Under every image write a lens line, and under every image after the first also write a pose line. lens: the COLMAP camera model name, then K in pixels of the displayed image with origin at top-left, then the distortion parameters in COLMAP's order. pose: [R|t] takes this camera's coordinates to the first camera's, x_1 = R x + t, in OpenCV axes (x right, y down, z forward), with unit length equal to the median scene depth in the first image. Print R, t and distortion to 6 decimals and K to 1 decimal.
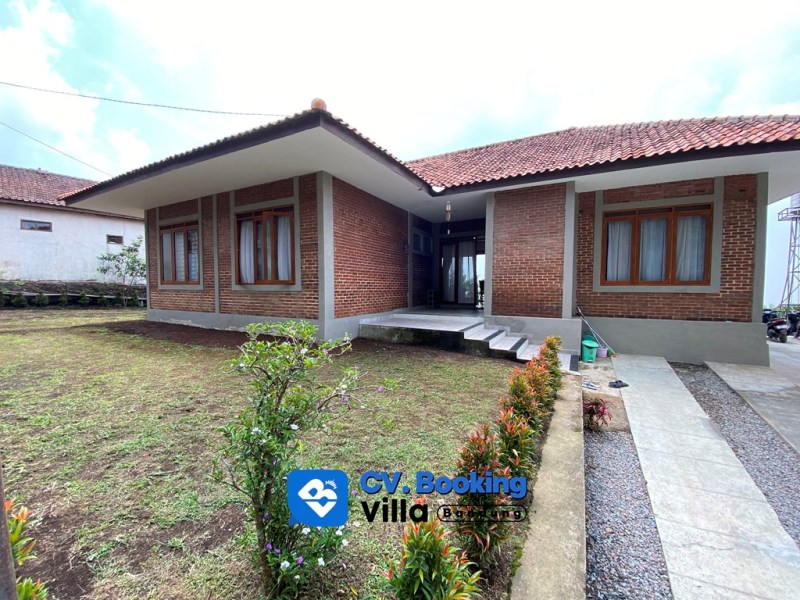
lens RADIAL K [[331.3, 0, 401.6], [0, 331.3, 302.5], [0, 0, 1]] dist [-0.014894, -0.000489]
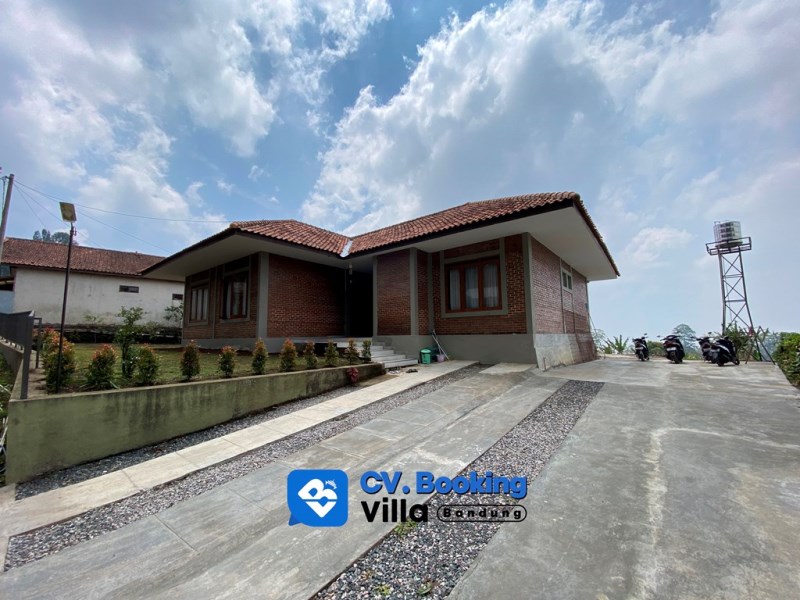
lens RADIAL K [[324.2, 0, 401.2], [0, 324.2, 301.6], [0, 0, 1]] dist [-0.003155, -0.000453]
pose [[0.985622, -0.035340, -0.165231, 0.656691], [0.009302, 0.987749, -0.155773, 0.118511], [0.168711, 0.151996, 0.973876, -0.433389]]
